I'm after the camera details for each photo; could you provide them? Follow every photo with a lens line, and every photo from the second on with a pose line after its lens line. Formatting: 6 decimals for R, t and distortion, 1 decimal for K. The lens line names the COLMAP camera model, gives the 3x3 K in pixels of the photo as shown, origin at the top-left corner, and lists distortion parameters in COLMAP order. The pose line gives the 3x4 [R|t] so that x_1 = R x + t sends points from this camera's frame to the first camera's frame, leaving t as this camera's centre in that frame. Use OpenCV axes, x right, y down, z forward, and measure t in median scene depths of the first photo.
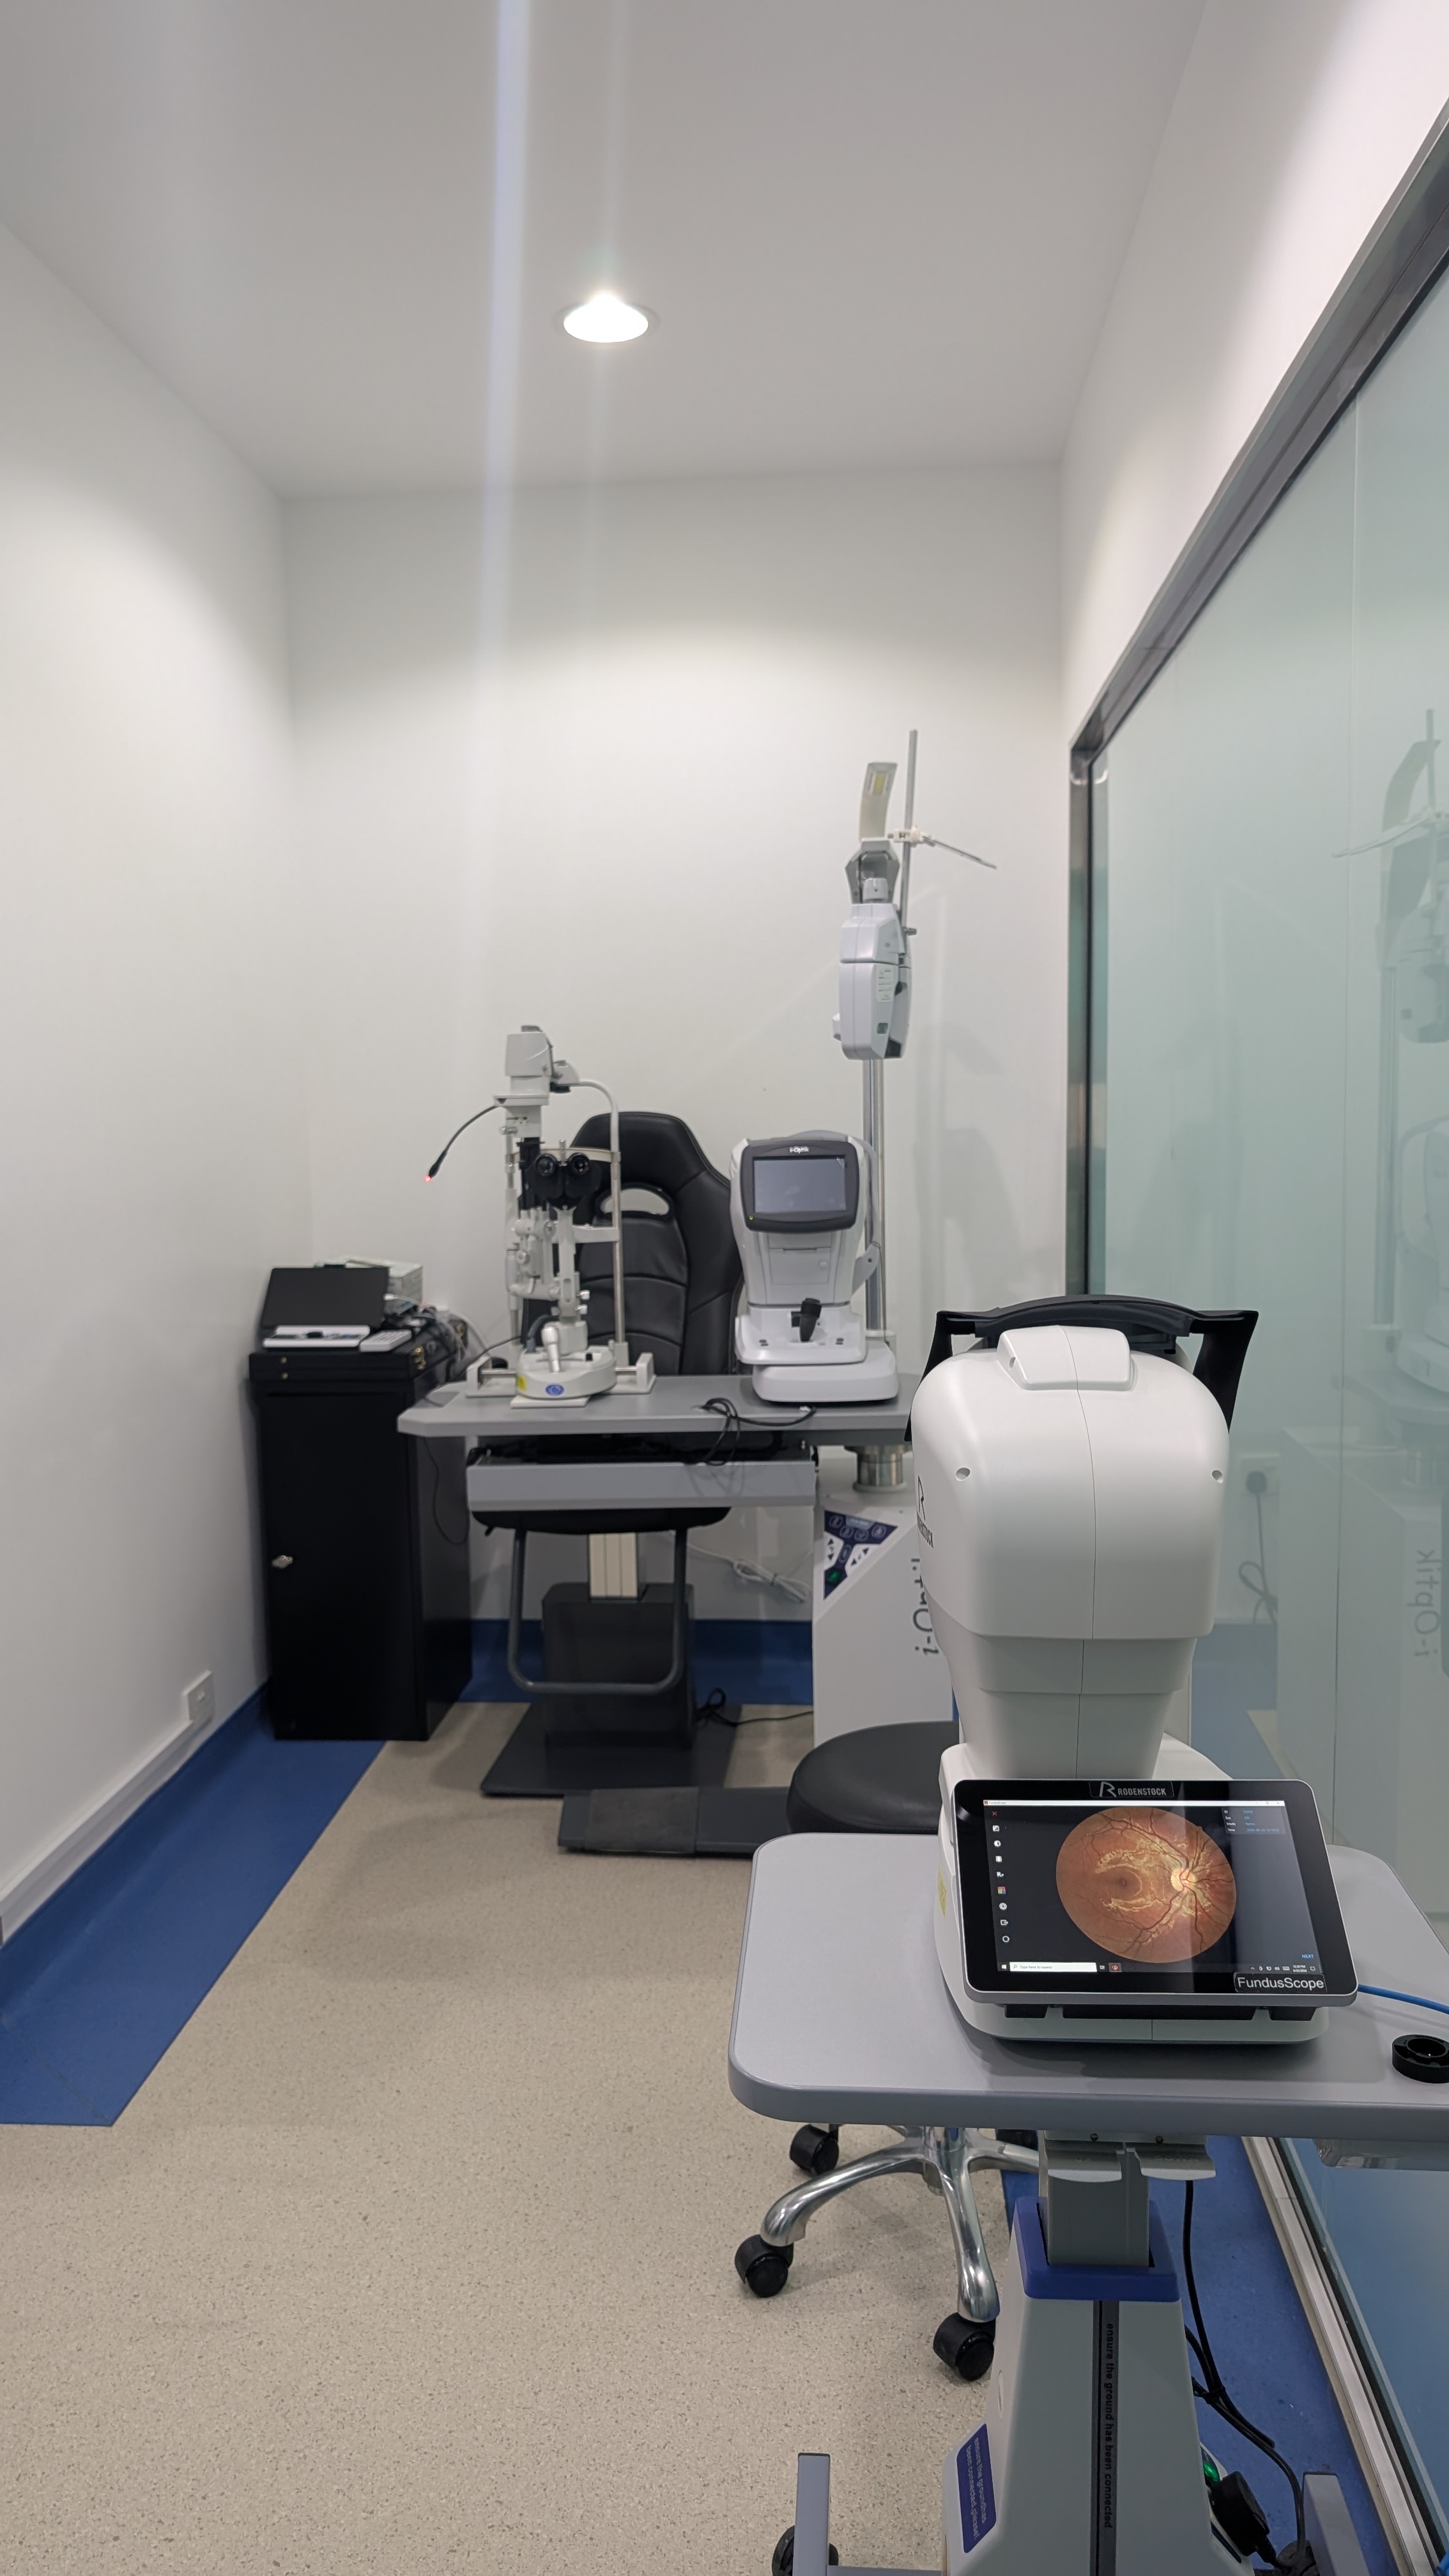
lens RADIAL K [[1896.2, 0, 708.7], [0, 1896.2, 1298.3], [0, 0, 1]] dist [0.019426, -0.028529]
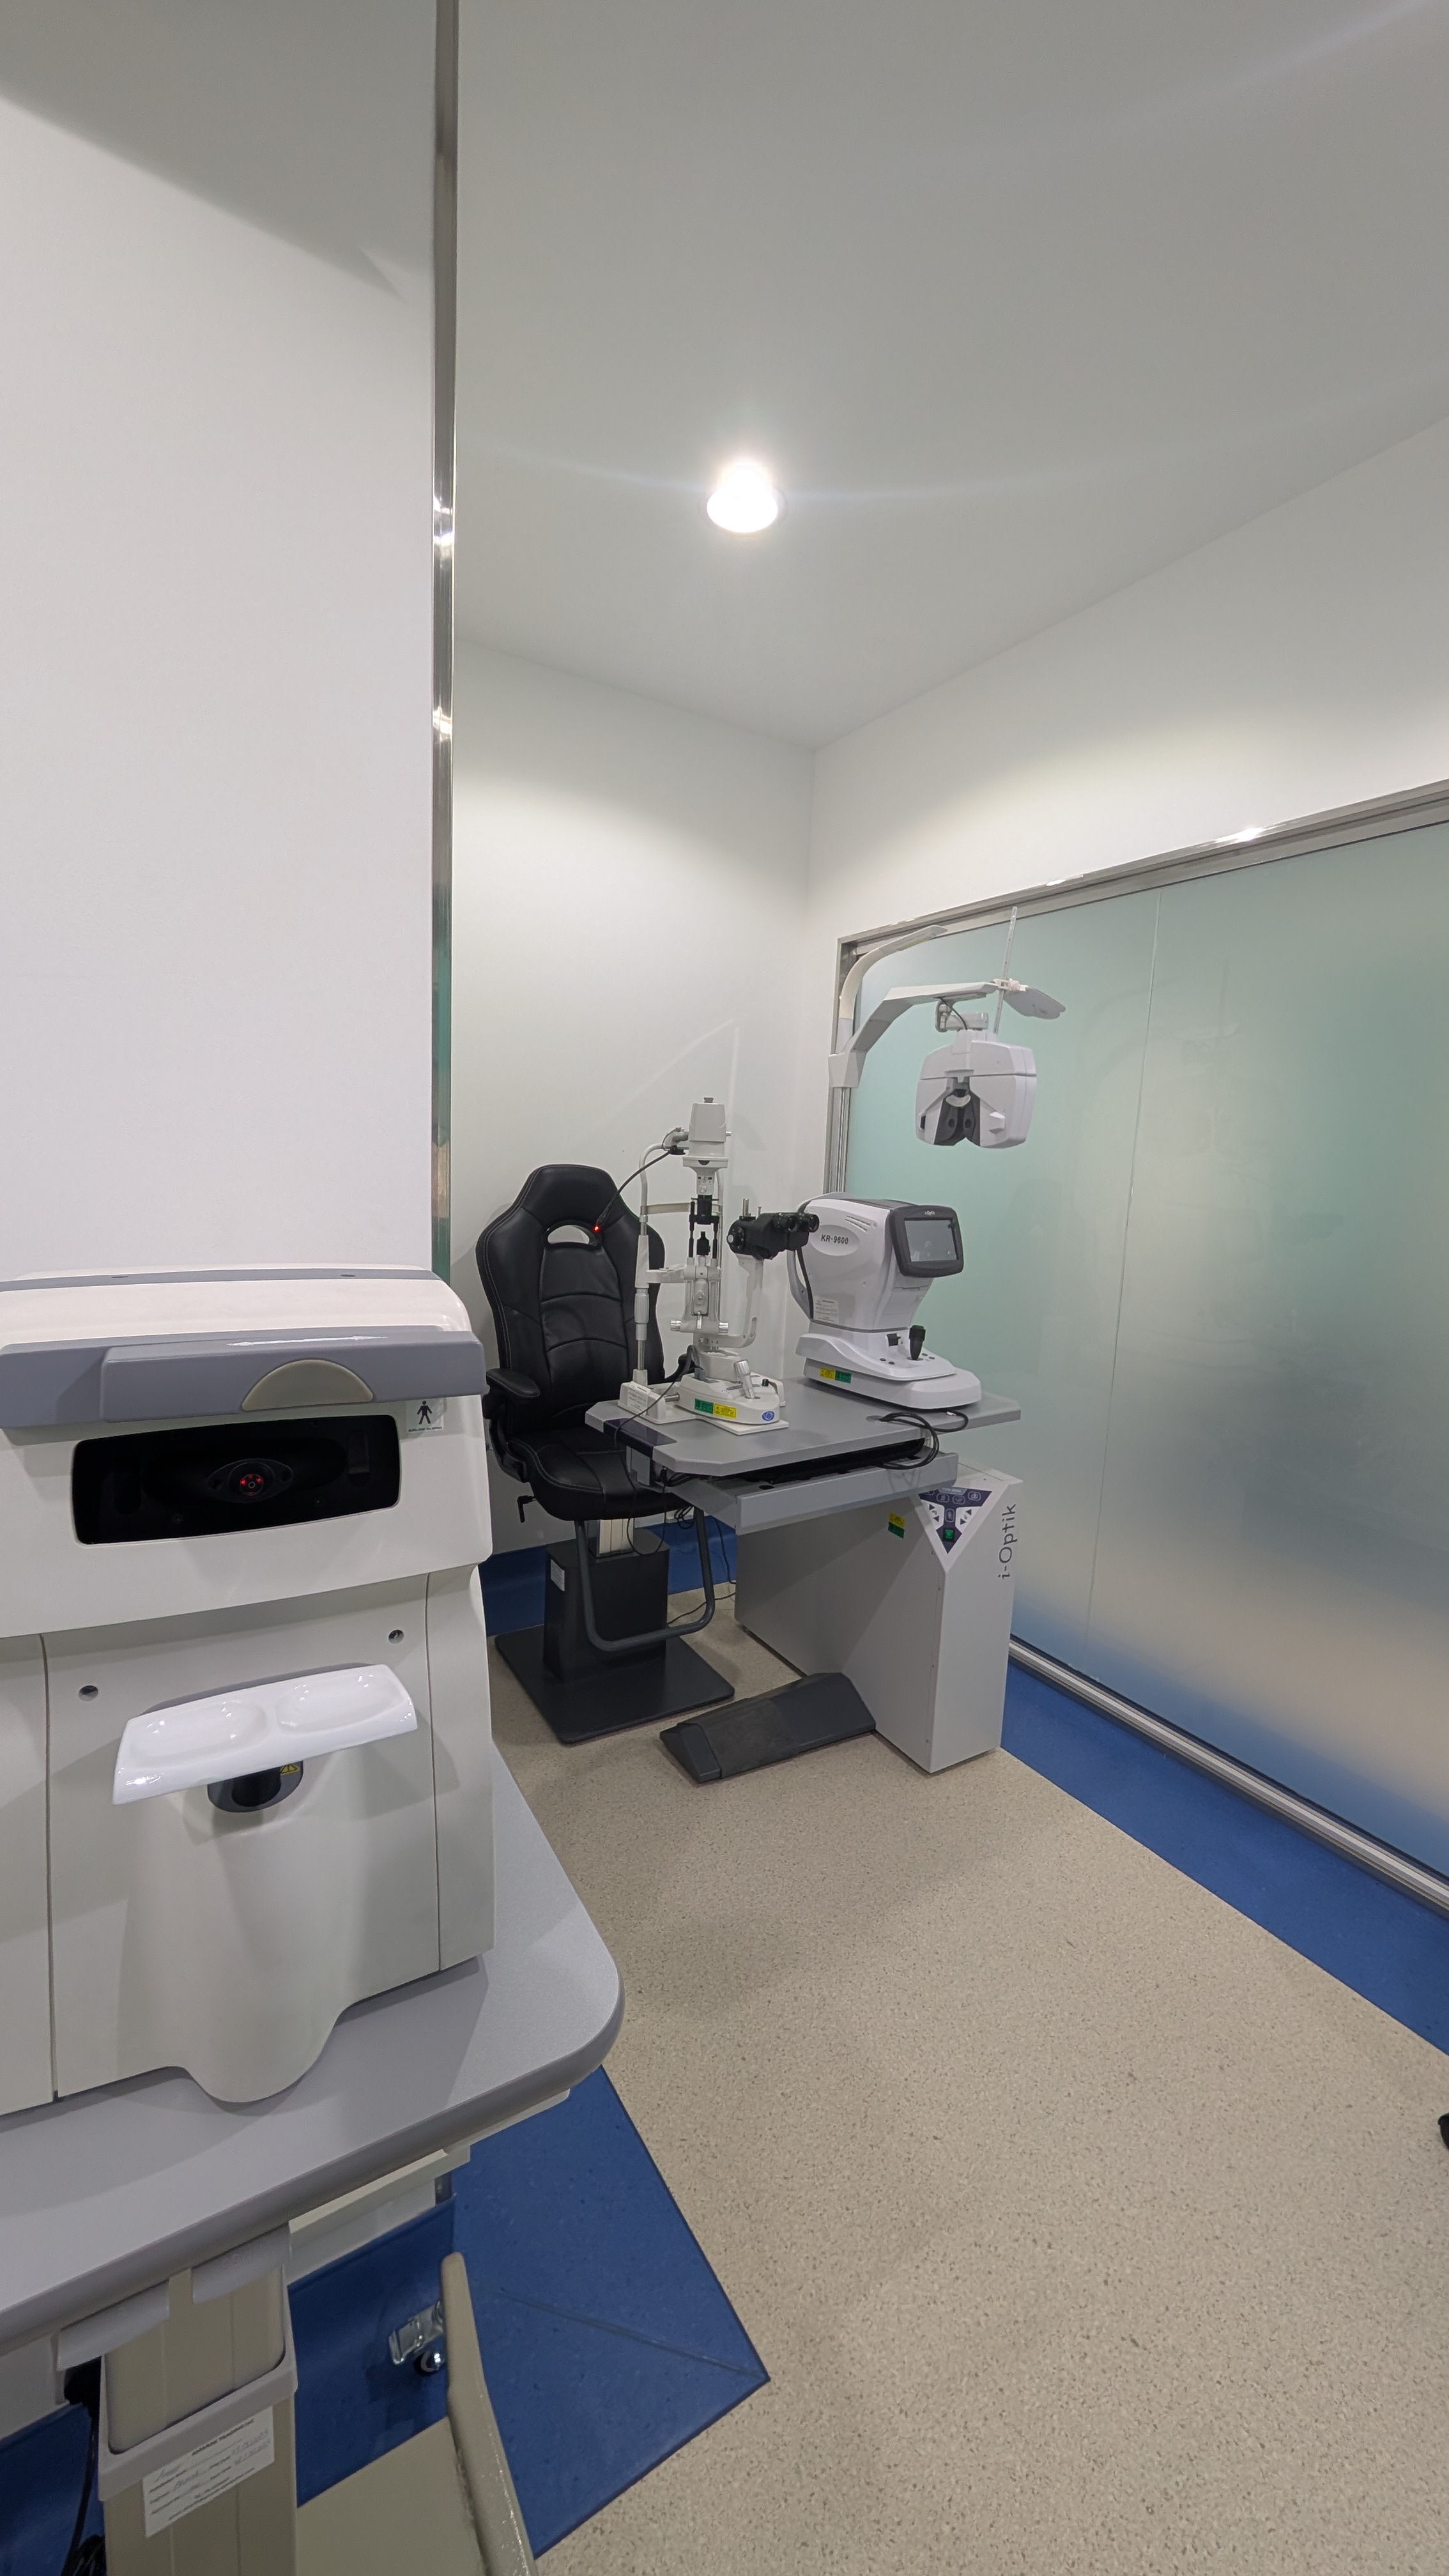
lens RADIAL K [[981.4, 0, 721.2], [0, 981.4, 1277.7], [0, 0, 1]] dist [-0.004903, 0.000491]
pose [[0.803804, -0.023209, 0.594442, -0.469529], [0.005465, 0.999485, 0.031633, -0.056600], [-0.594869, -0.022178, 0.803516, 0.545699]]
